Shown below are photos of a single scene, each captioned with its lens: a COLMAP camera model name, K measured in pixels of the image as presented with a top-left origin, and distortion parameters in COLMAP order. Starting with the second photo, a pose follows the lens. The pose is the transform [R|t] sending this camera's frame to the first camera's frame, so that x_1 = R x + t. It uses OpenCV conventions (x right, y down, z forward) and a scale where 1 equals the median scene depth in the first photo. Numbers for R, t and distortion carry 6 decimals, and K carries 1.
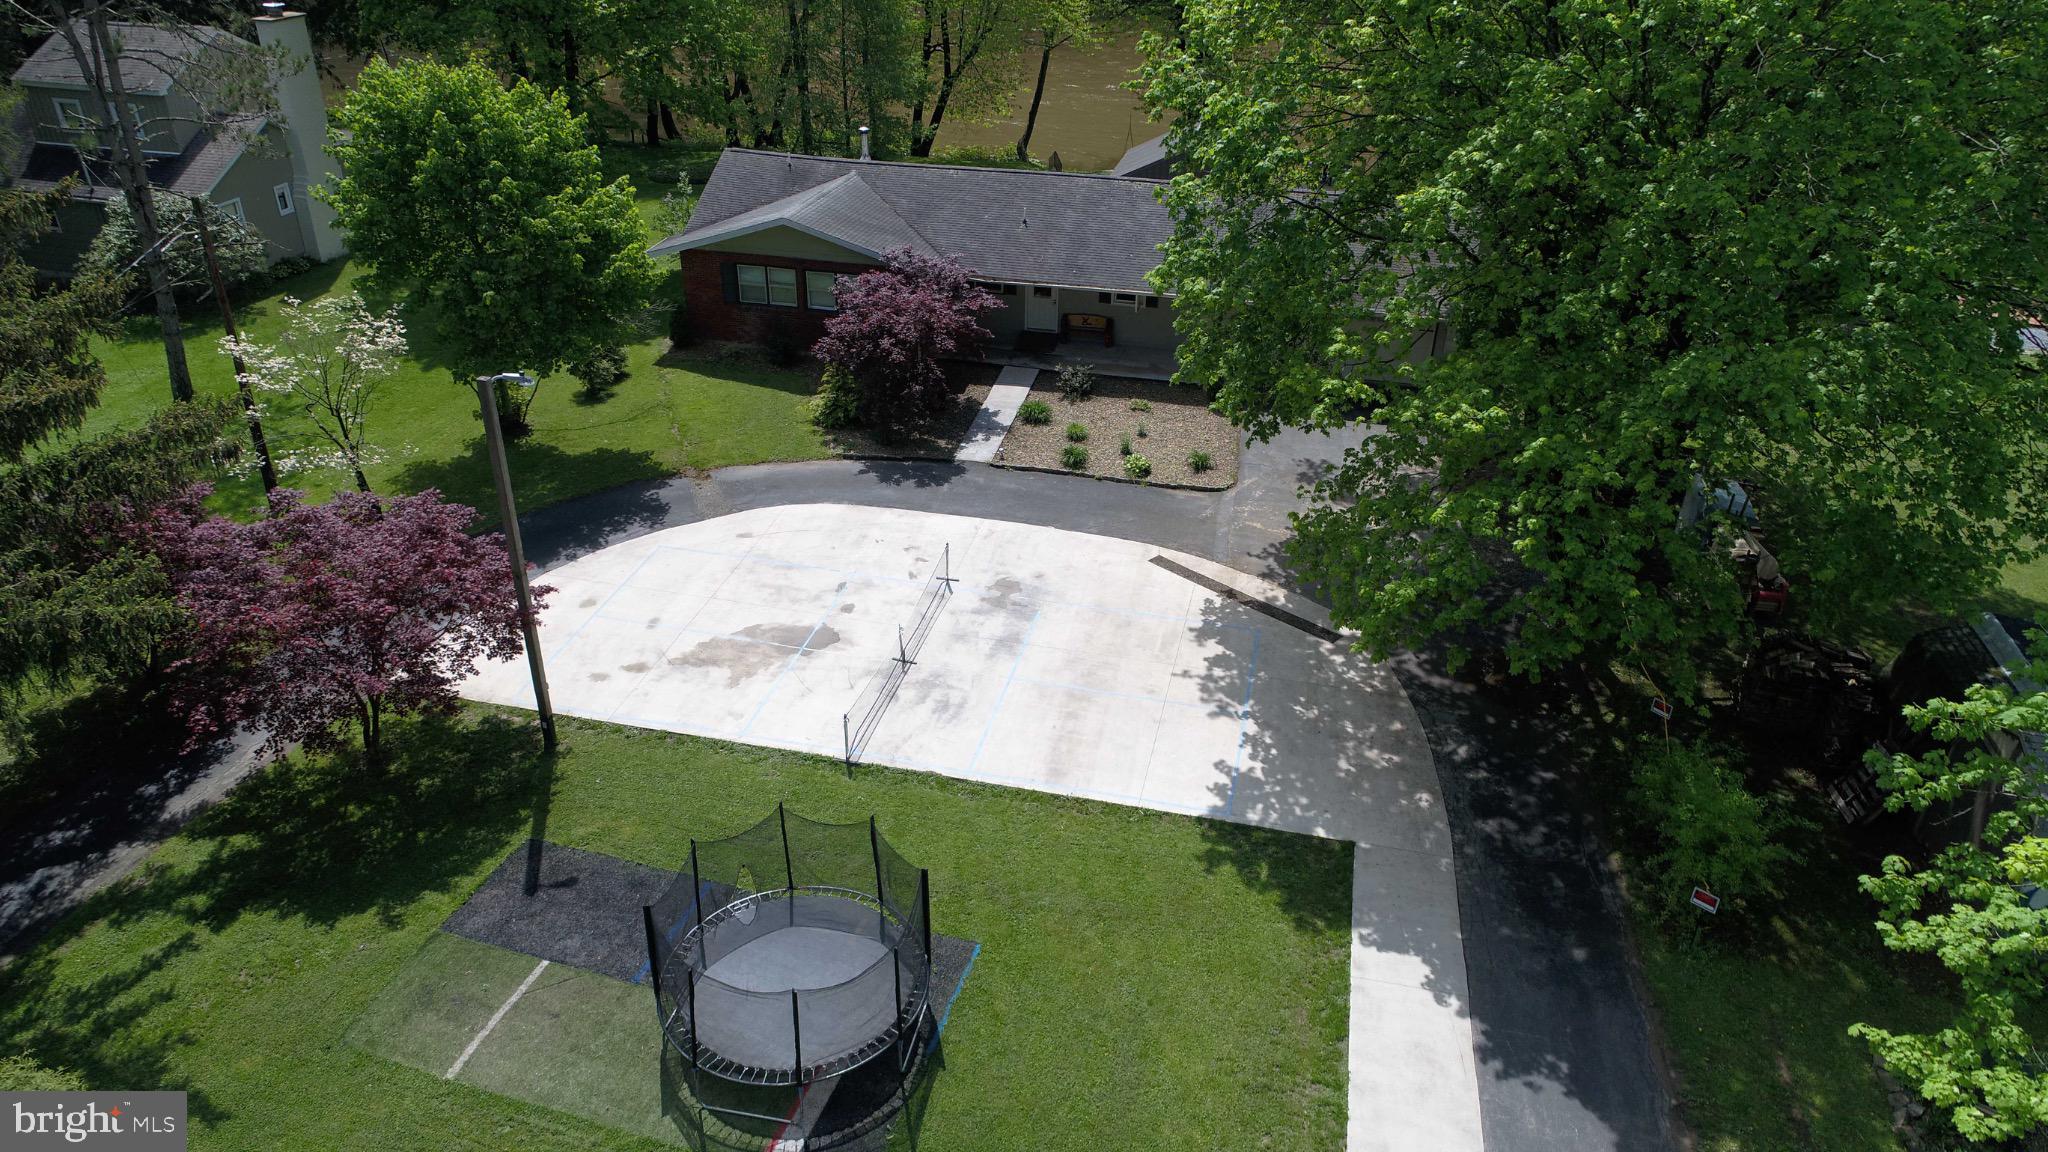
lens RADIAL K [[1379.2, 0, 1022.6], [0, 1379.2, 589.5], [0, 0, 1]] dist [0.002527, -0.002427]
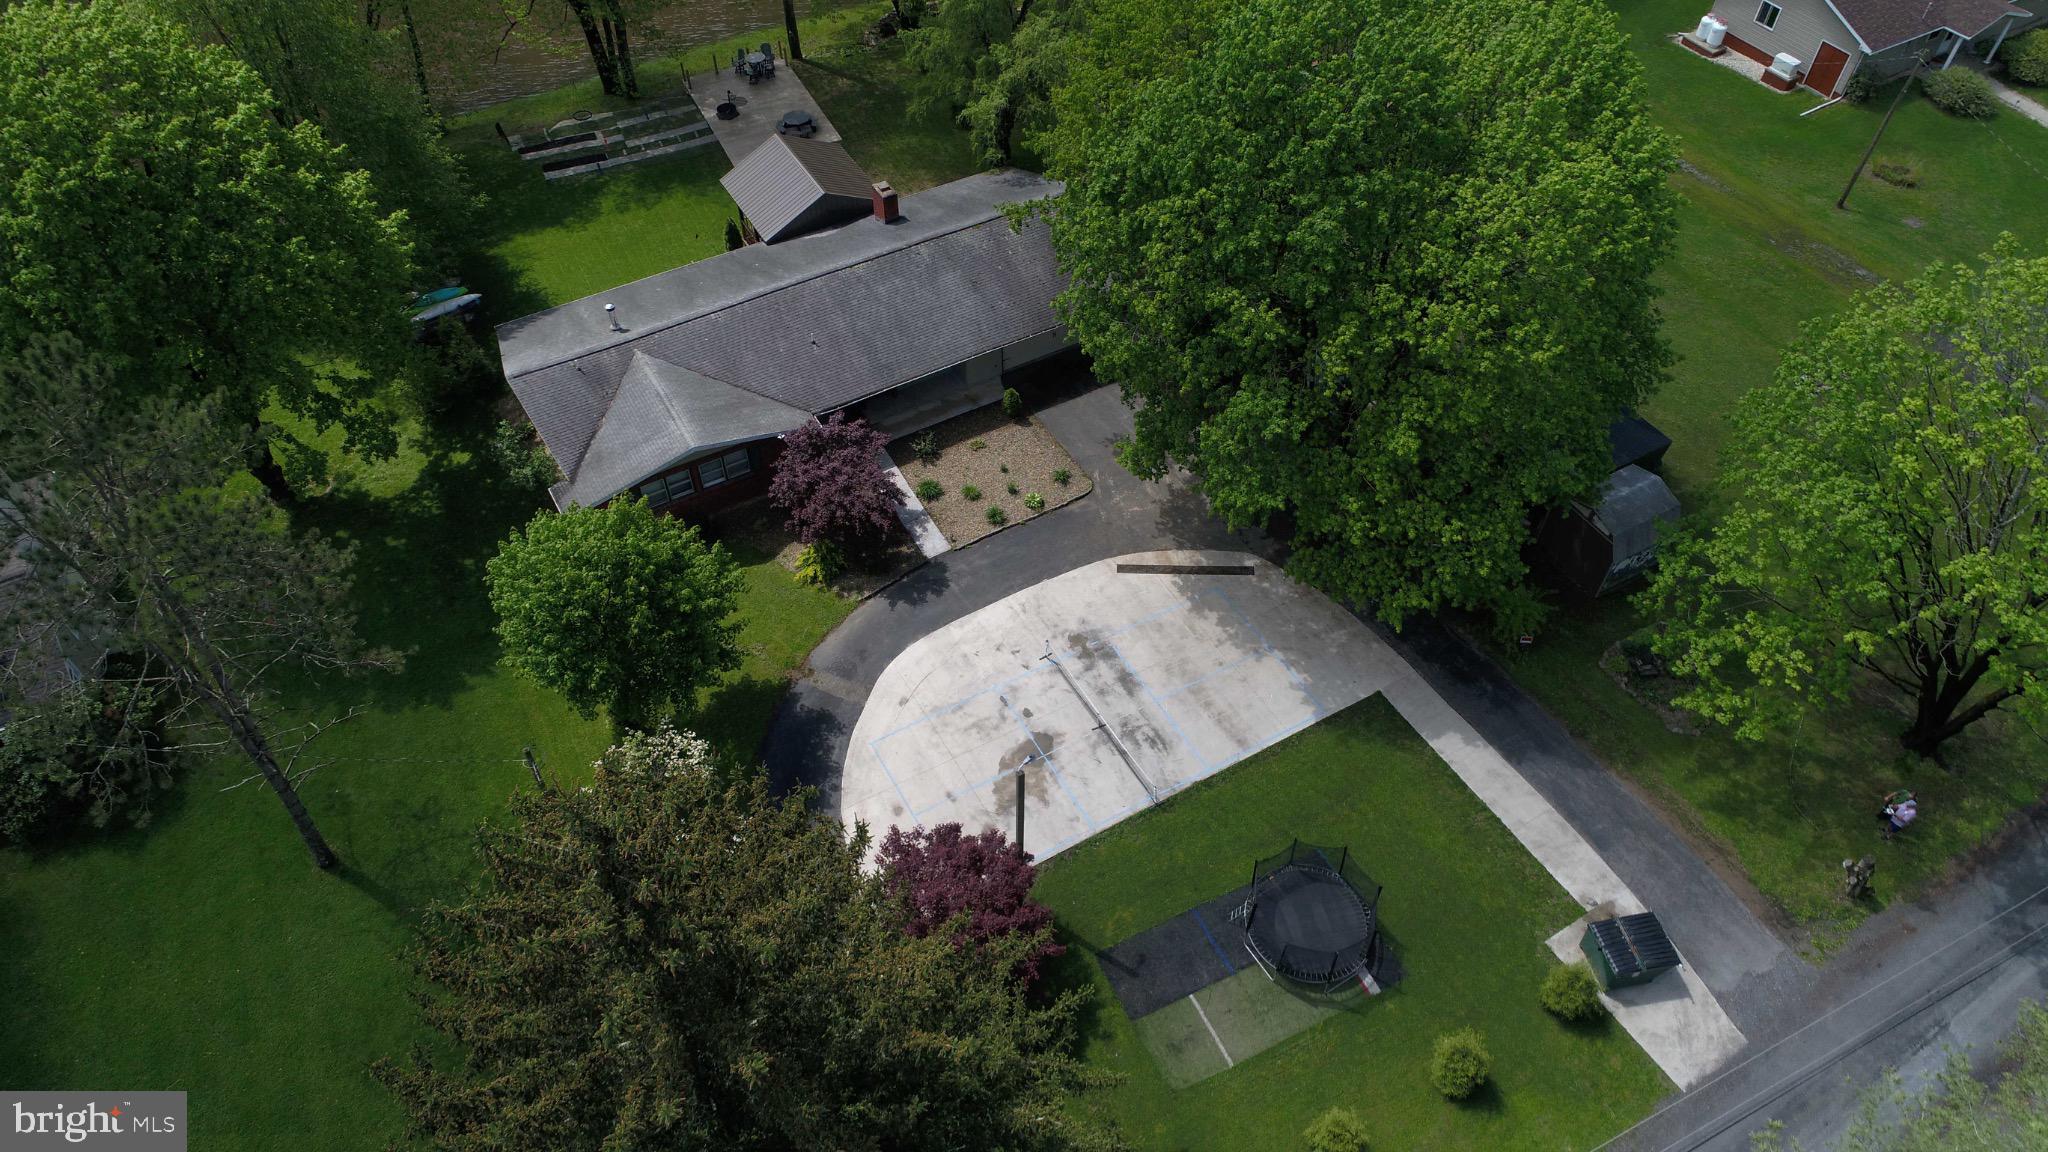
lens RADIAL K [[1379.2, 0, 1022.6], [0, 1379.2, 589.5], [0, 0, 1]] dist [0.002527, -0.002427]
pose [[0.730405, -0.528995, 0.432056, -0.835052], [0.348963, 0.832804, 0.429724, -0.885212], [-0.587140, -0.163101, 0.792884, -0.235266]]
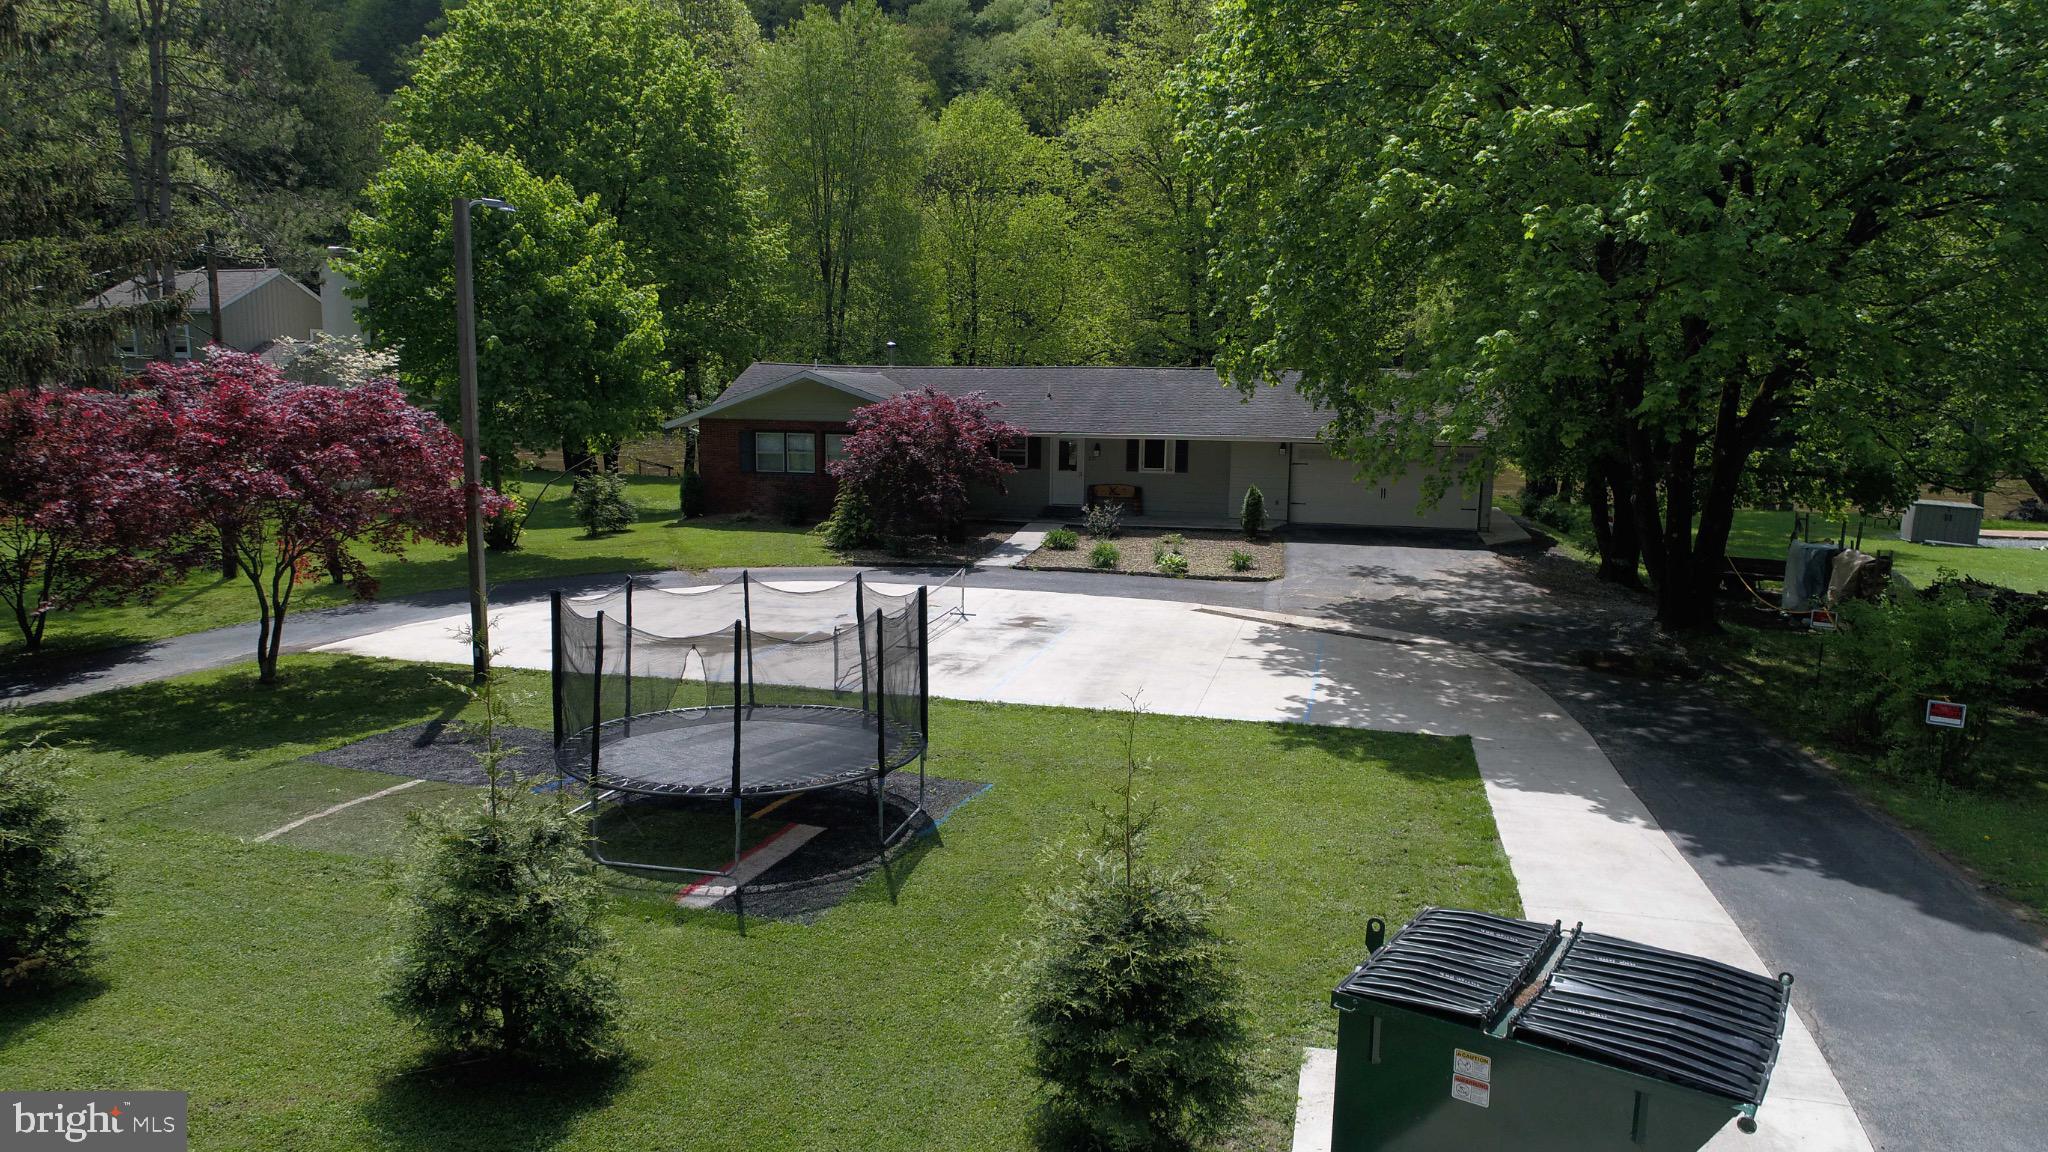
lens RADIAL K [[1383.1, 0, 1024.0], [0, 1383.1, 576.0], [0, 0, 1]] dist [-0.001910, -0.001024]
pose [[0.999832, -0.006311, -0.017200, -0.000530], [-0.000520, 0.928635, -0.370995, 0.353856], [0.018313, 0.370941, 0.928476, 0.205304]]
